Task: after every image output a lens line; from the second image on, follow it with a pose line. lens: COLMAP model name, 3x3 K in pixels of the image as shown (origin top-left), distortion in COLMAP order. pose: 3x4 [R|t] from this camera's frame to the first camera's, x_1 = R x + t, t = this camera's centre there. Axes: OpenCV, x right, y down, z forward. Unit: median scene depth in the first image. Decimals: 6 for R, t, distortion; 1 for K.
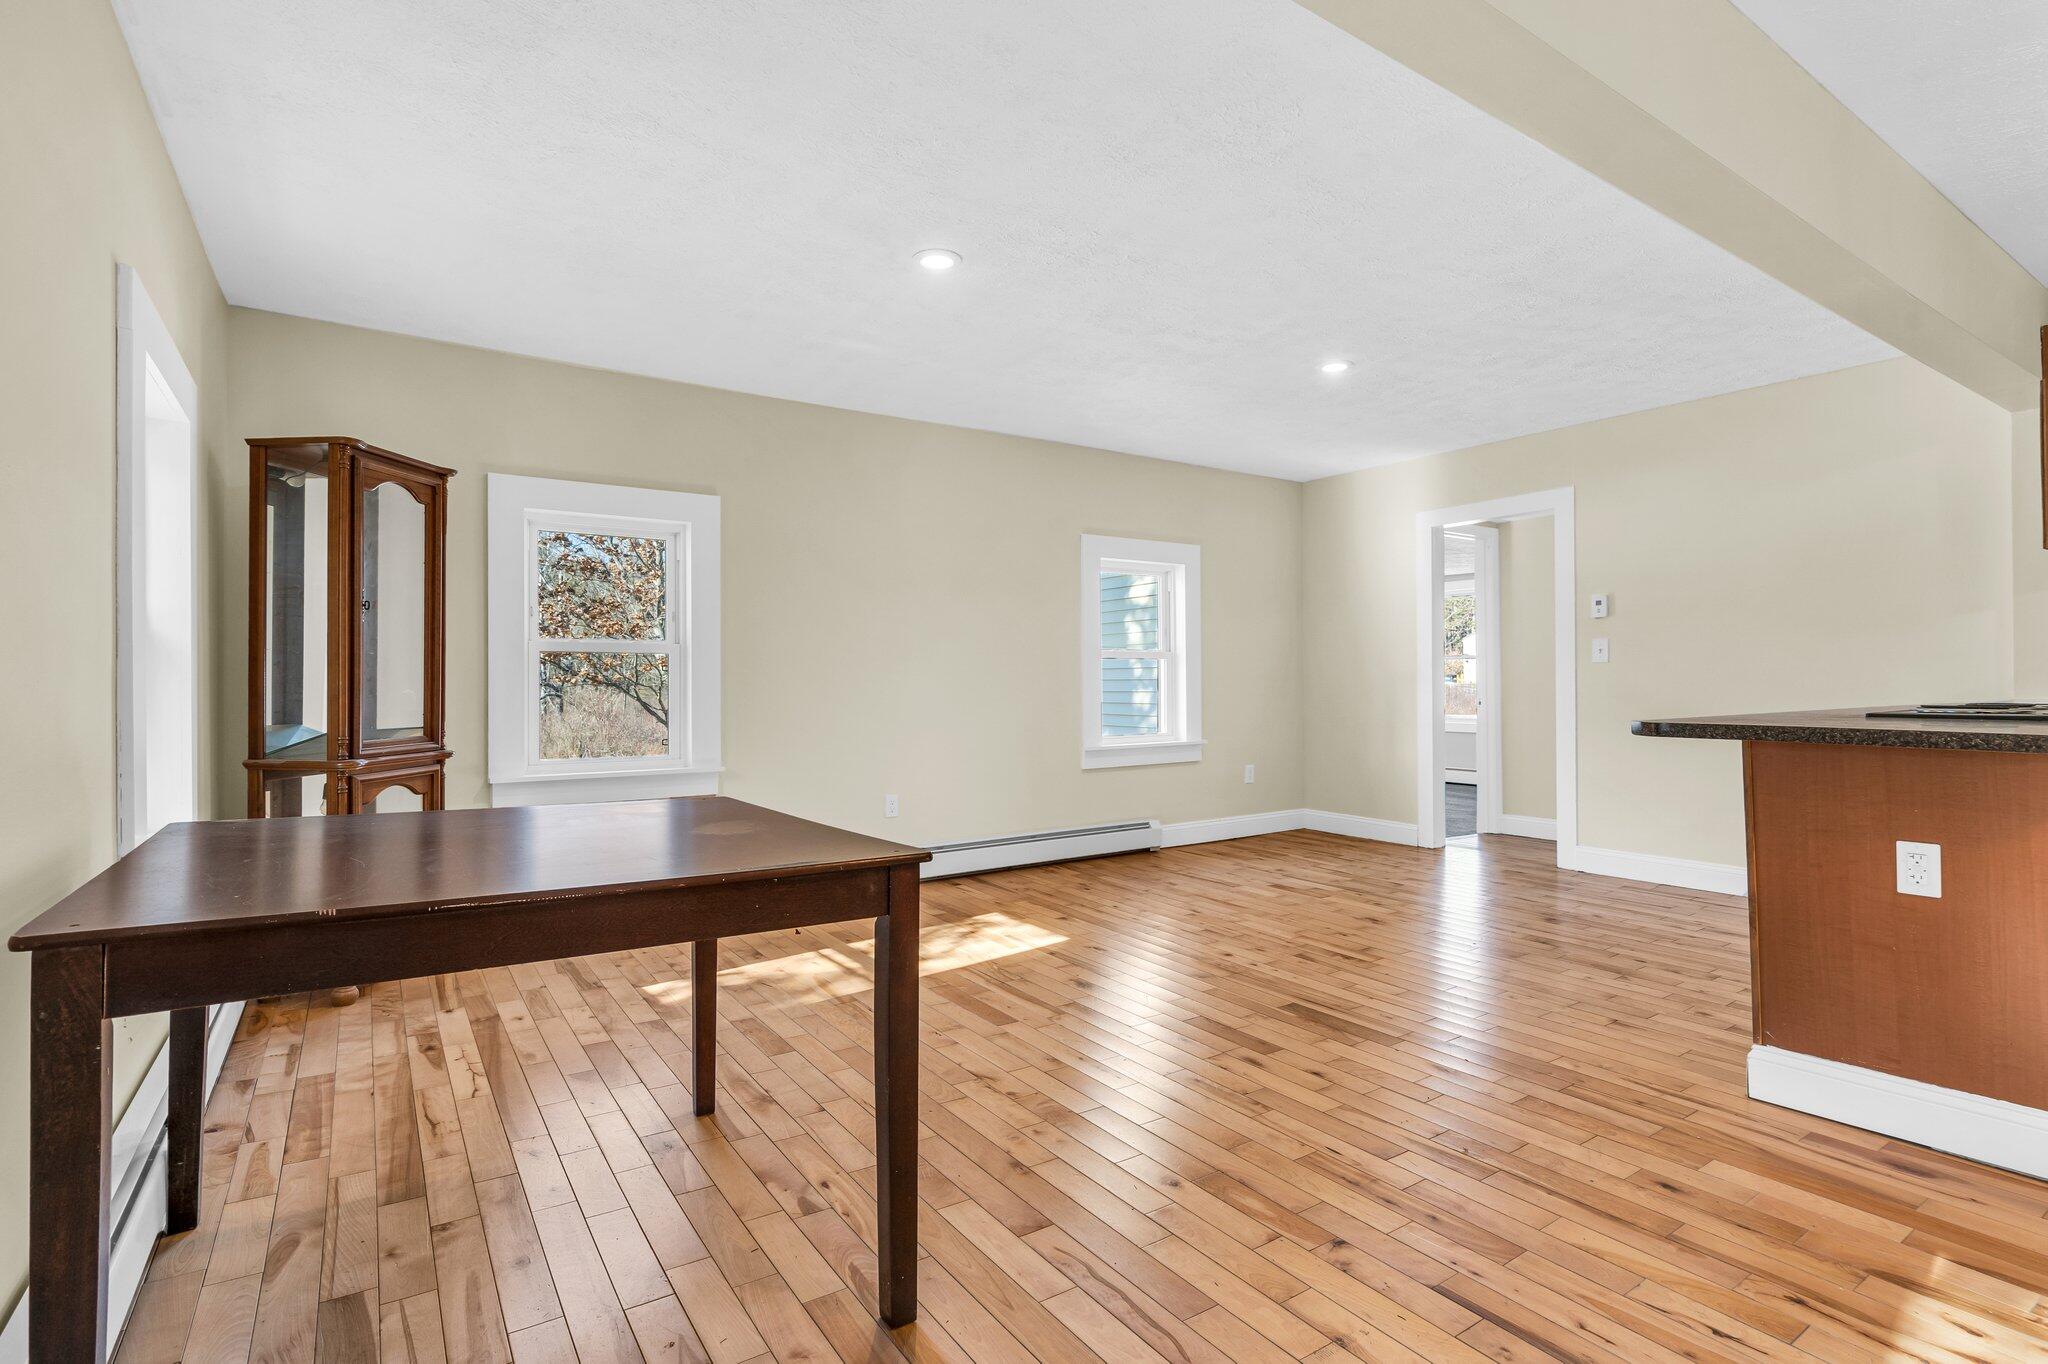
lens RADIAL K [[980.3, 0, 1022.9], [0, 980.3, 669.4], [0, 0, 1]] dist [-0.005533, 0.001537]
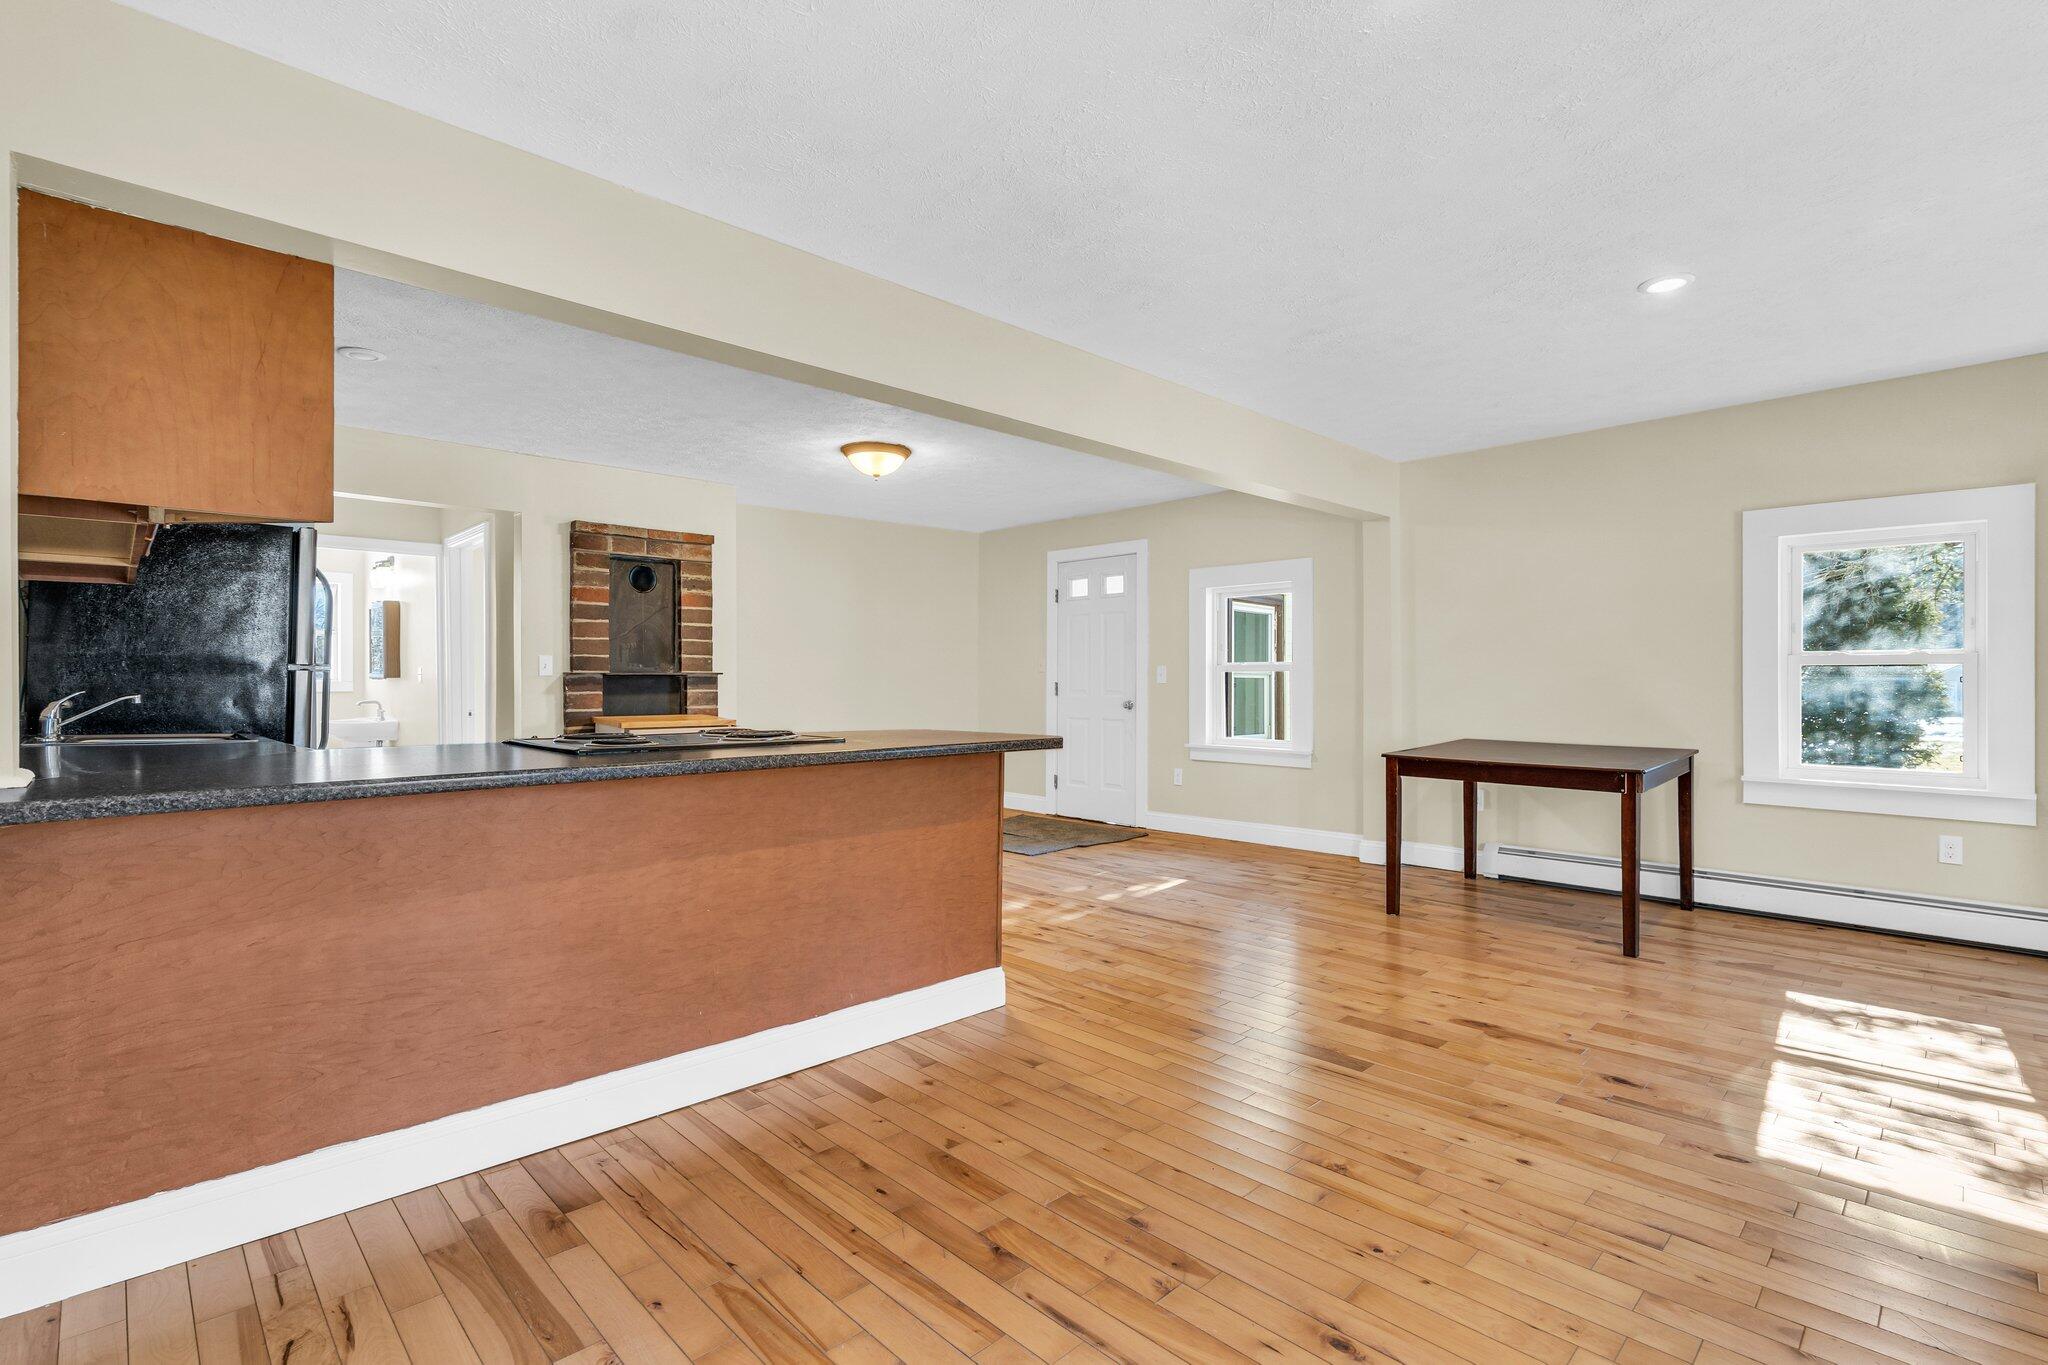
lens RADIAL K [[933.1, 0, 1024.9], [0, 933.1, 686.6], [0, 0, 1]] dist [0.003351, 0.000593]
pose [[-0.984300, 0.007300, -0.176355, 0.921644], [0.008208, 0.999957, -0.004424, -0.010105], [0.176315, -0.005802, -0.984317, 2.265089]]
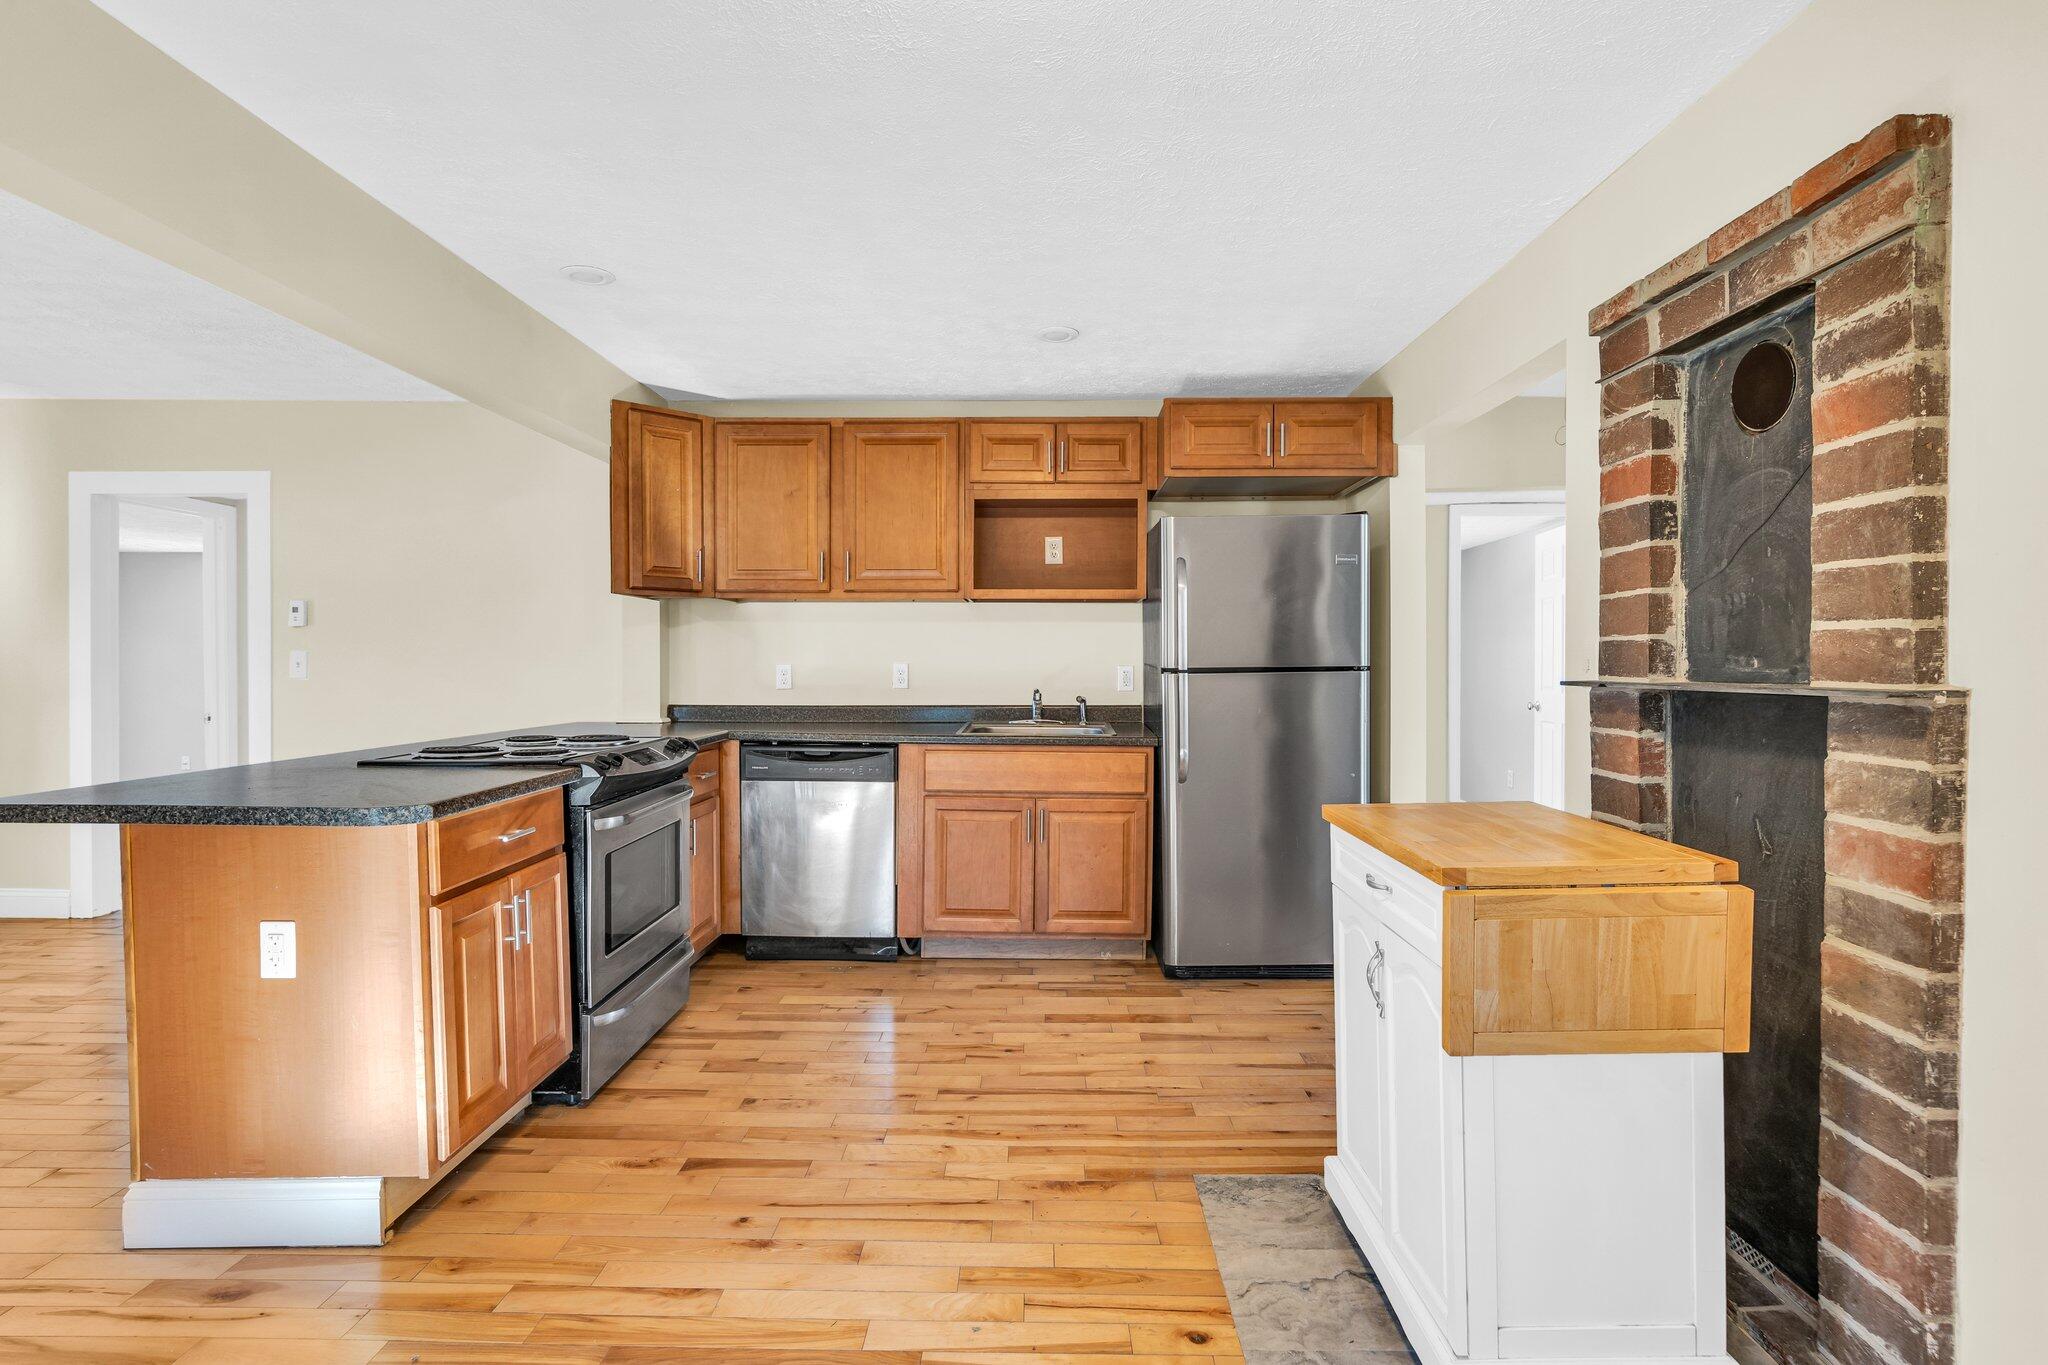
lens RADIAL K [[980.3, 0, 1011.3], [0, 980.3, 674.8], [0, 0, 1]] dist [-0.005533, 0.001537]
pose [[0.575054, -0.005548, 0.818096, 0.490366], [-0.016243, 0.999702, 0.018197, -0.073131], [-0.817954, -0.023753, 0.574793, -0.078644]]
